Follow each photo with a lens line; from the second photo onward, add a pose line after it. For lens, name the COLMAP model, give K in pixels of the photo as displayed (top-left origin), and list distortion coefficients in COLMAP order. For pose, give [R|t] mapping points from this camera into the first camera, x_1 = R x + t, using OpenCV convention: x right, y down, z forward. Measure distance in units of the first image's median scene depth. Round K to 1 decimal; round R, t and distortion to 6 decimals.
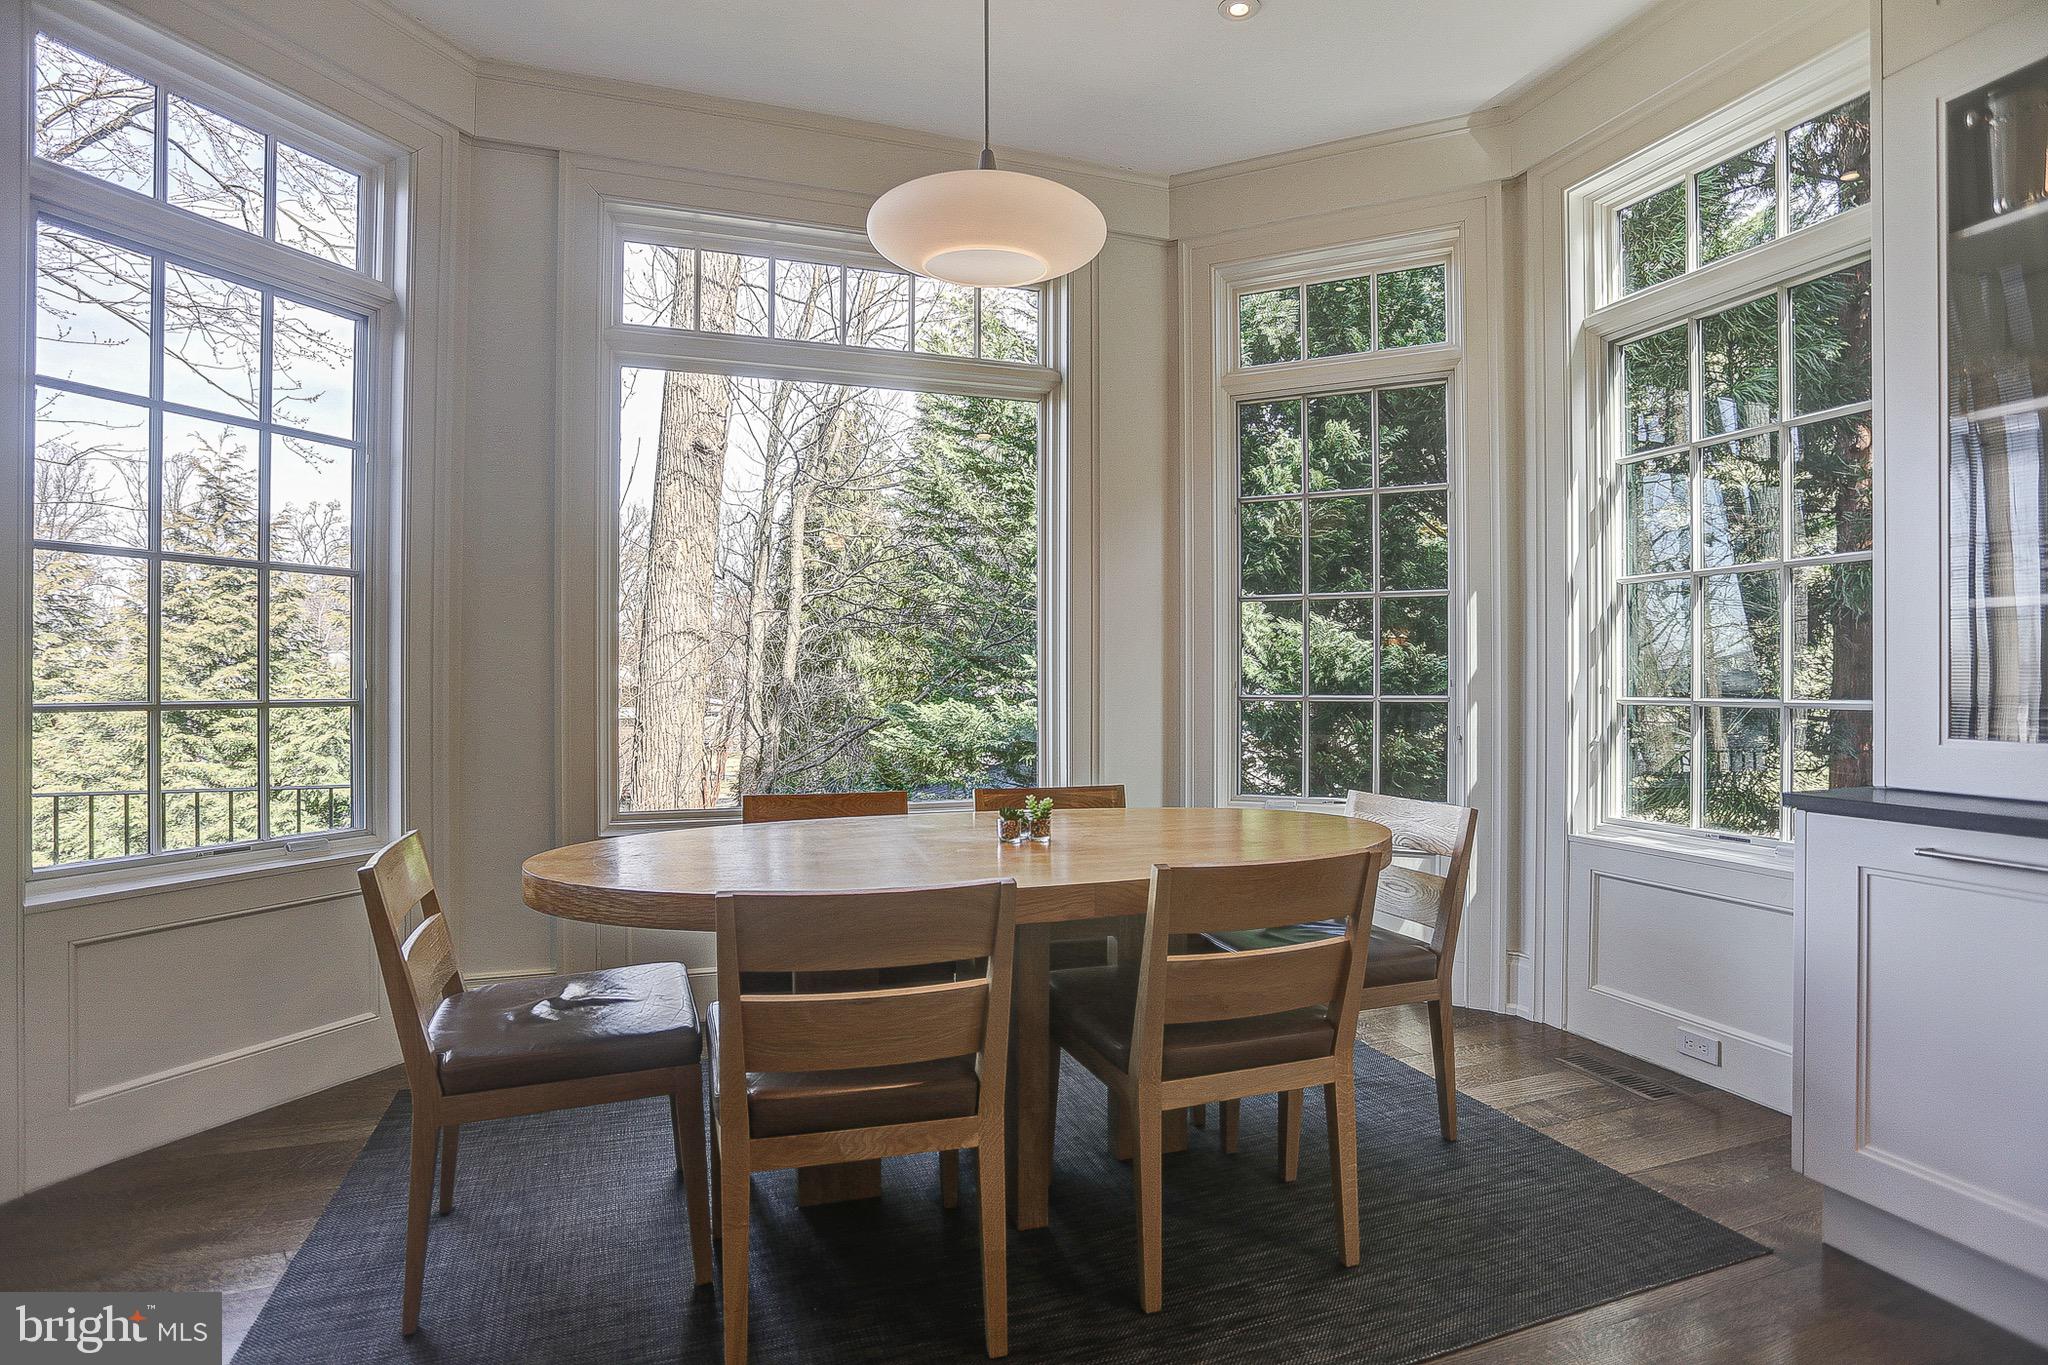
lens RADIAL K [[1010.3, 0, 987.3], [0, 1010.3, 669.7], [0, 0, 1]] dist [-0.004960, -0.000417]
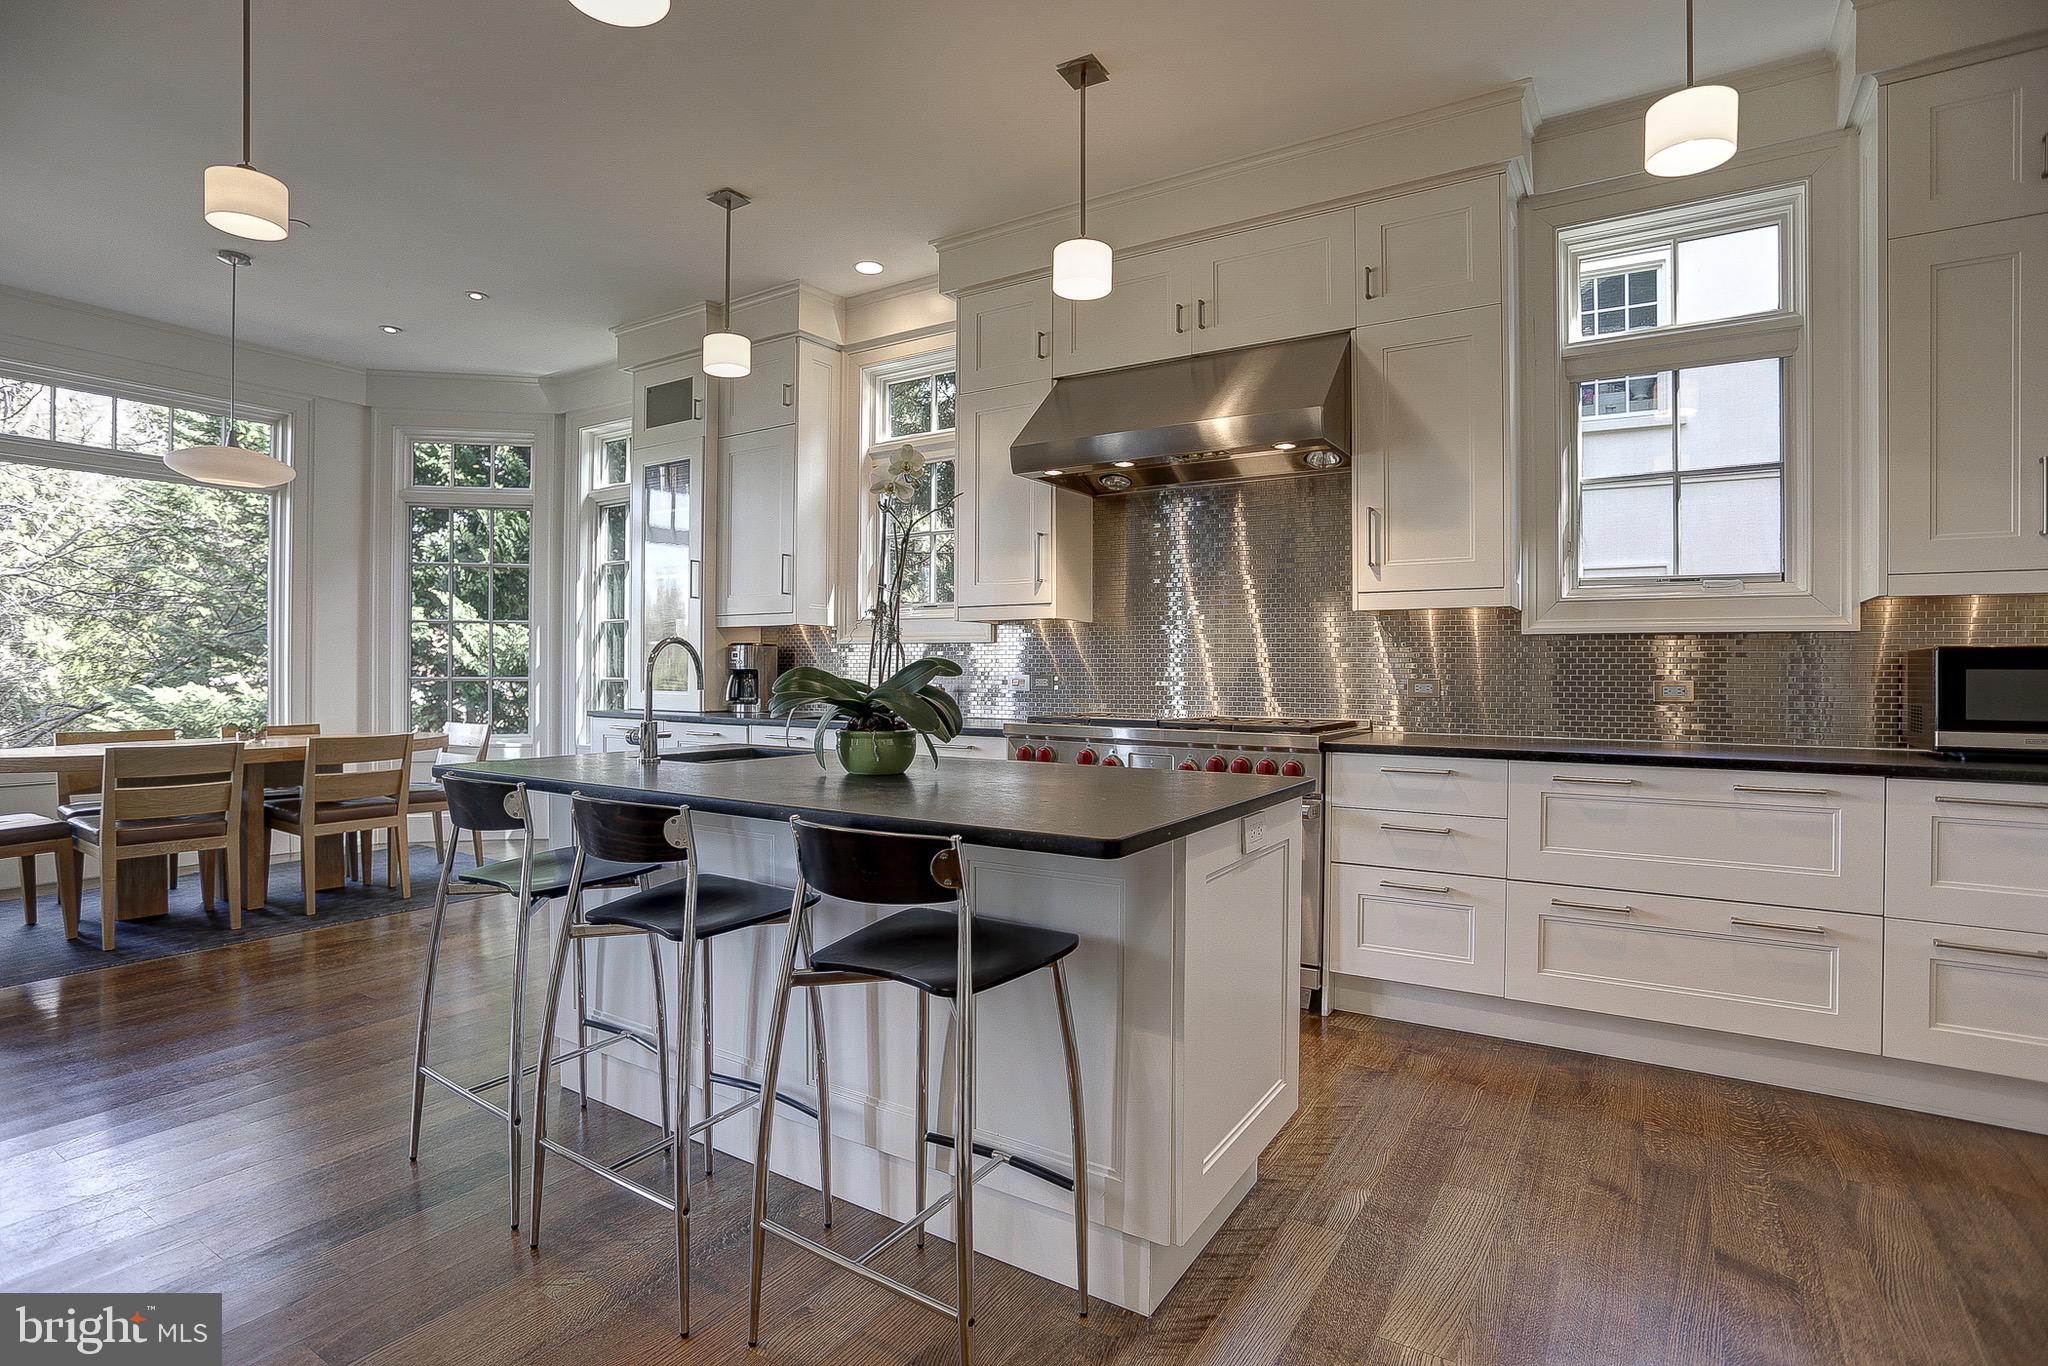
lens RADIAL K [[1010.3, 0, 987.3], [0, 1010.3, 670.2], [0, 0, 1]] dist [-0.004960, -0.000417]
pose [[0.798285, 0.003416, 0.602270, -0.001854], [-0.008735, 0.999944, 0.005906, 0.000323], [-0.602216, -0.009975, 0.798271, -0.417070]]
